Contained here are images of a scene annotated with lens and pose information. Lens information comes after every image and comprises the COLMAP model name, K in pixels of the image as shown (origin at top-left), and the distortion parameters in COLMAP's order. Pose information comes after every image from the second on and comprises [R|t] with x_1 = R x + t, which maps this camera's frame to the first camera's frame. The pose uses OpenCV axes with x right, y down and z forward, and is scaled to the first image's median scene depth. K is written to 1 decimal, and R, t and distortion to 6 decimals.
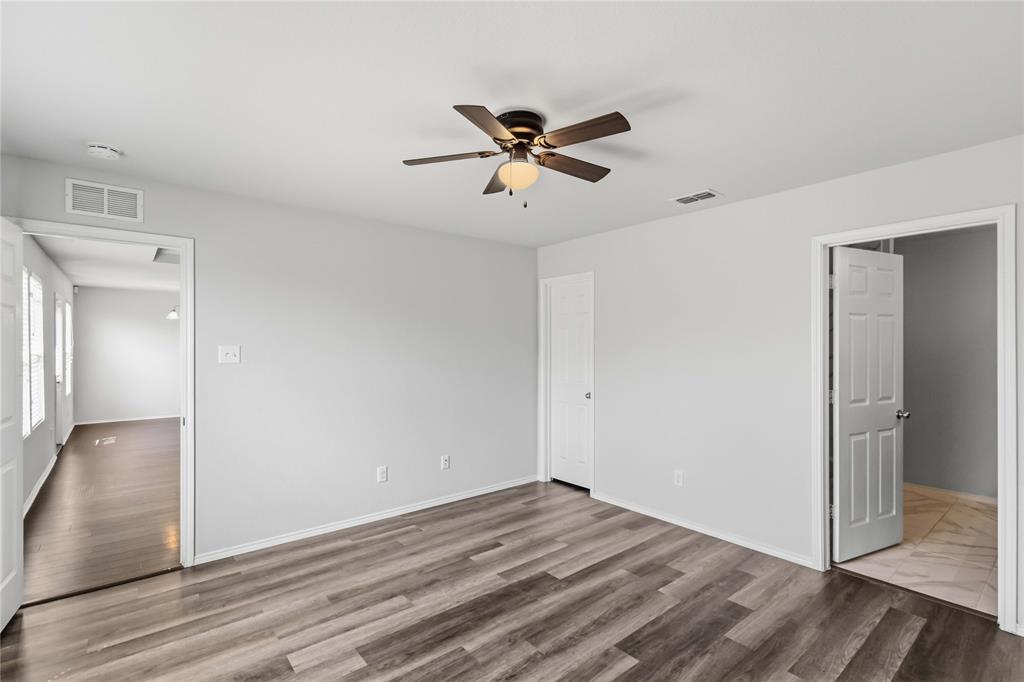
lens RADIAL K [[481.1, 0, 512.9], [0, 481.1, 338.3], [0, 0, 1]] dist [0.005423, 0.000560]
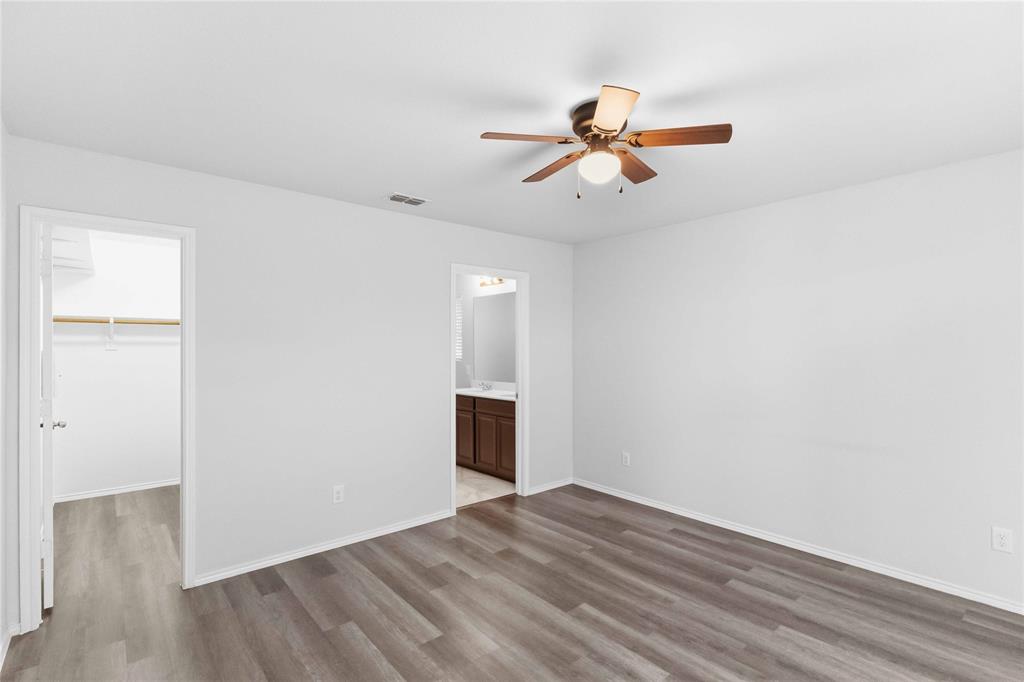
lens RADIAL K [[481.1, 0, 507.4], [0, 481.1, 344.9], [0, 0, 1]] dist [0.005423, 0.000560]
pose [[-0.018146, 0.003587, 0.999829, -0.647915], [-0.017443, 0.999840, -0.003904, 0.012027], [-0.999683, -0.017511, -0.018081, 0.823549]]
